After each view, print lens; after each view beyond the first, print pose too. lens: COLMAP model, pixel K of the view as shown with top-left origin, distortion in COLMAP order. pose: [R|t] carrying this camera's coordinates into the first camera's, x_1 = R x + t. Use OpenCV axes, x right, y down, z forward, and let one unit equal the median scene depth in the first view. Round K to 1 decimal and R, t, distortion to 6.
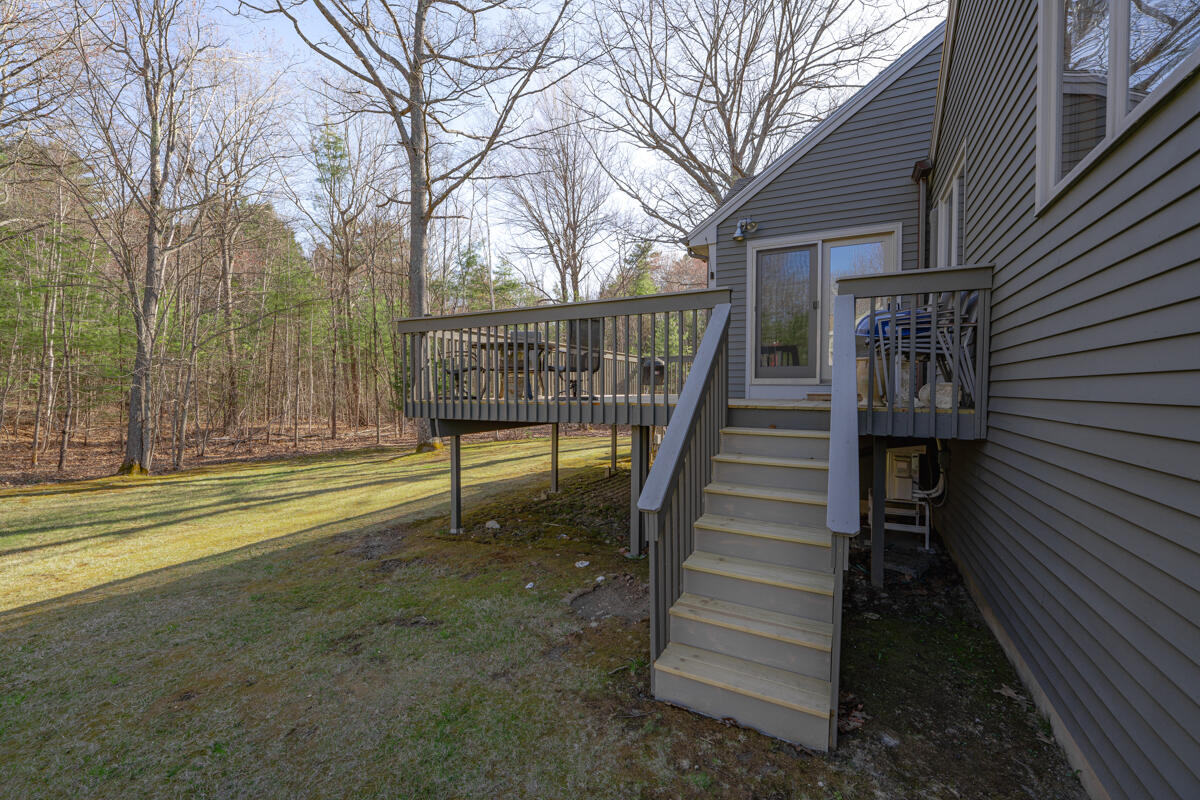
lens RADIAL K [[486.1, 0, 594.0], [0, 486.1, 398.8], [0, 0, 1]] dist [-0.017730, -0.000232]
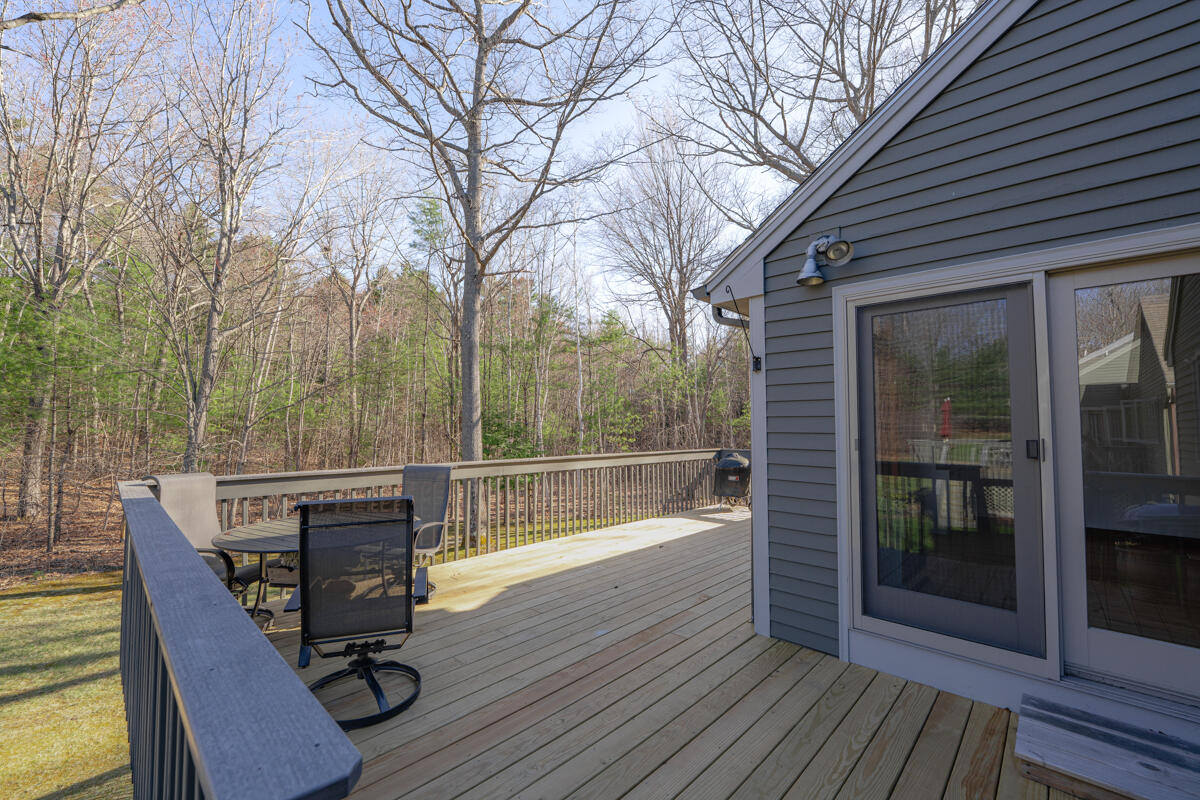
lens RADIAL K [[486.5, 0, 597.2], [0, 486.5, 399.5], [0, 0, 1]] dist [-0.011220, -0.000296]
pose [[0.960644, -0.017778, -0.277214, 0.083284], [-0.004233, 0.996897, -0.078599, -0.067639], [0.277751, 0.076679, 0.957588, 0.190608]]
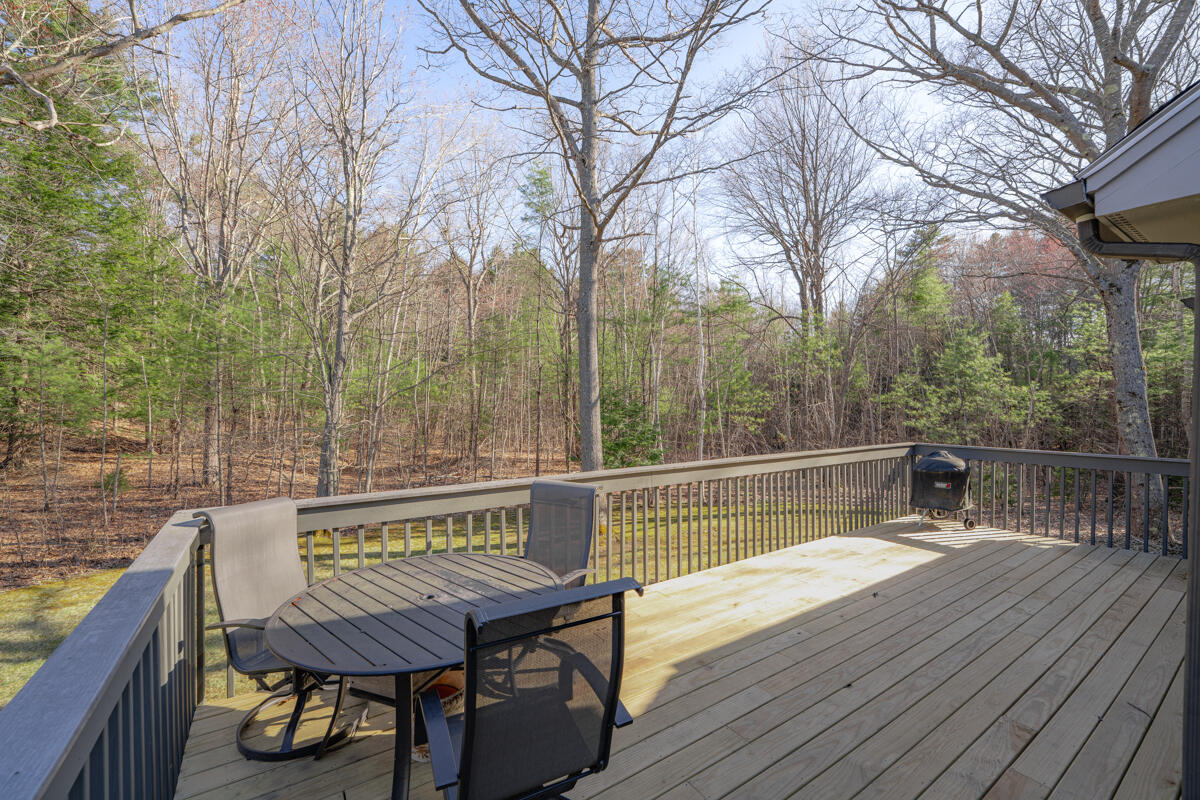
lens RADIAL K [[486.5, 0, 597.2], [0, 486.5, 399.5], [0, 0, 1]] dist [-0.011220, -0.000296]
pose [[0.878047, -0.002015, -0.478571, 0.032322], [-0.009794, 0.999706, -0.022179, -0.079665], [0.478475, 0.024161, 0.877769, 0.249249]]
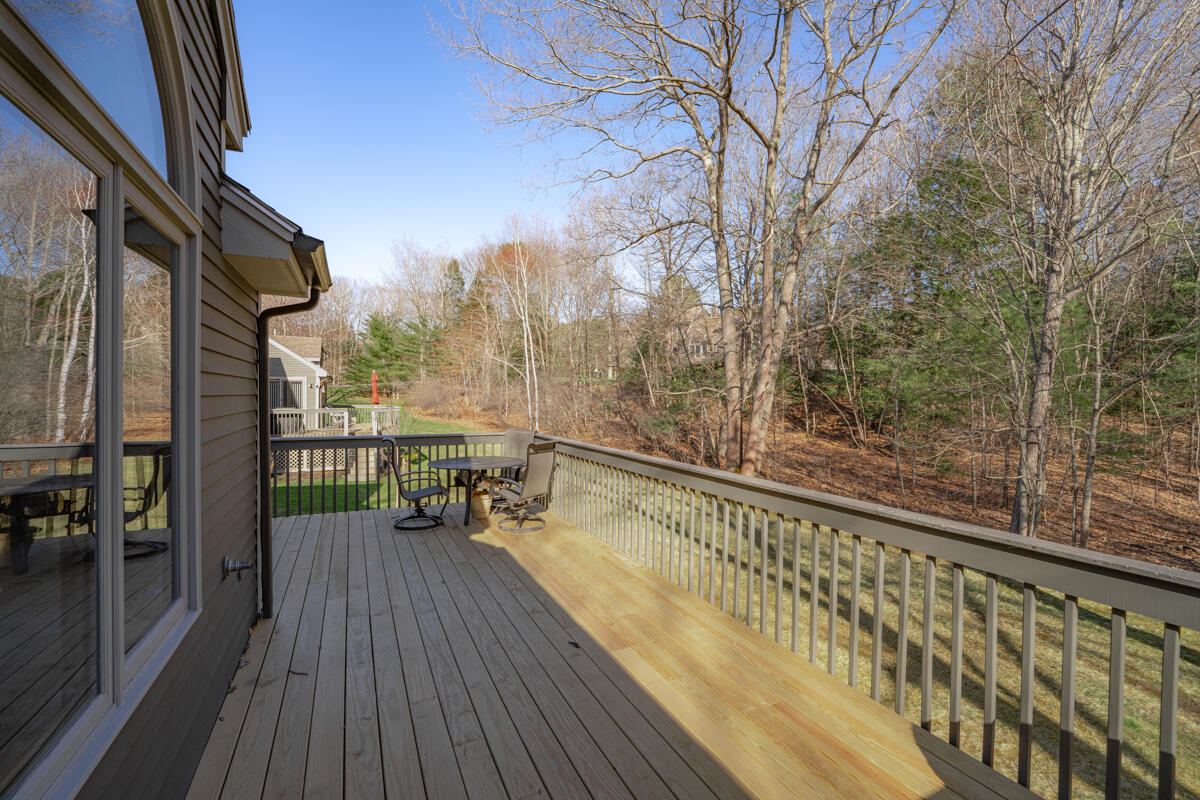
lens RADIAL K [[486.5, 0, 597.2], [0, 486.5, 399.5], [0, 0, 1]] dist [-0.011220, -0.000296]
pose [[-0.573971, -0.002448, -0.818872, 0.164399], [-0.036304, 0.999088, 0.022459, -0.086616], [0.818070, 0.042619, -0.573537, 0.583224]]
